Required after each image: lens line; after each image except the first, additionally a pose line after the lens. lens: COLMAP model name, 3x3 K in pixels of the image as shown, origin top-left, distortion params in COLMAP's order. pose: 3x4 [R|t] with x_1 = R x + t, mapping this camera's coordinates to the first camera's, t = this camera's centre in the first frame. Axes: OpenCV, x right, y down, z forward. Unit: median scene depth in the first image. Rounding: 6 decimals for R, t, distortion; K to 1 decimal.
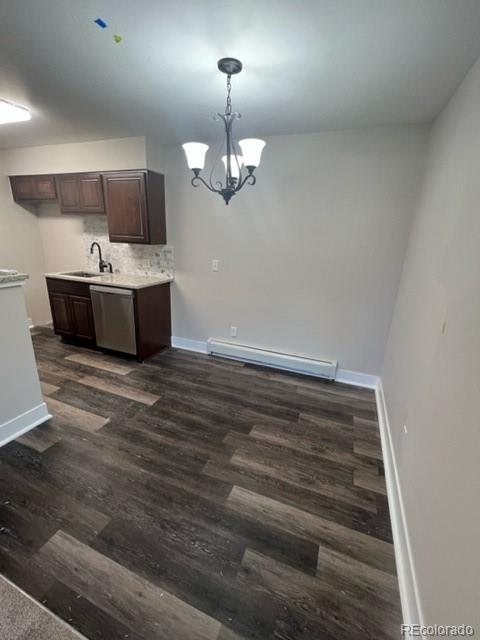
lens RADIAL K [[279.8, 0, 238.4], [0, 279.8, 320.1], [0, 0, 1]] dist [0.000459, 0.000142]
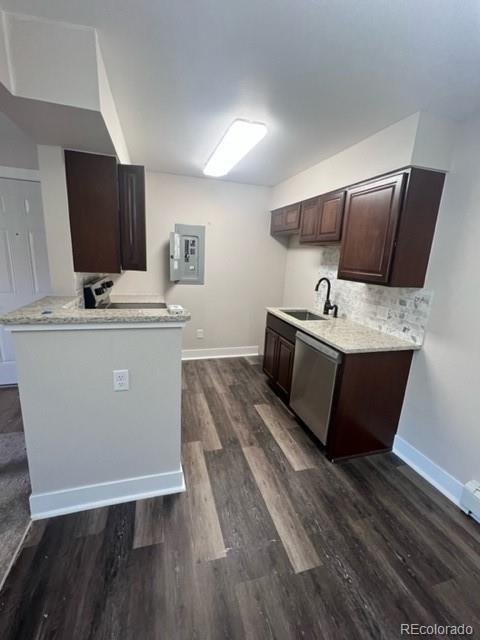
lens RADIAL K [[279.8, 0, 240.1], [0, 279.8, 319.8], [0, 0, 1]] dist [0.000459, 0.000142]
pose [[0.624484, 0.172655, -0.761715, -0.034407], [-0.256588, 0.966482, 0.008708, -0.111109], [0.737687, 0.190009, 0.647853, 0.340877]]
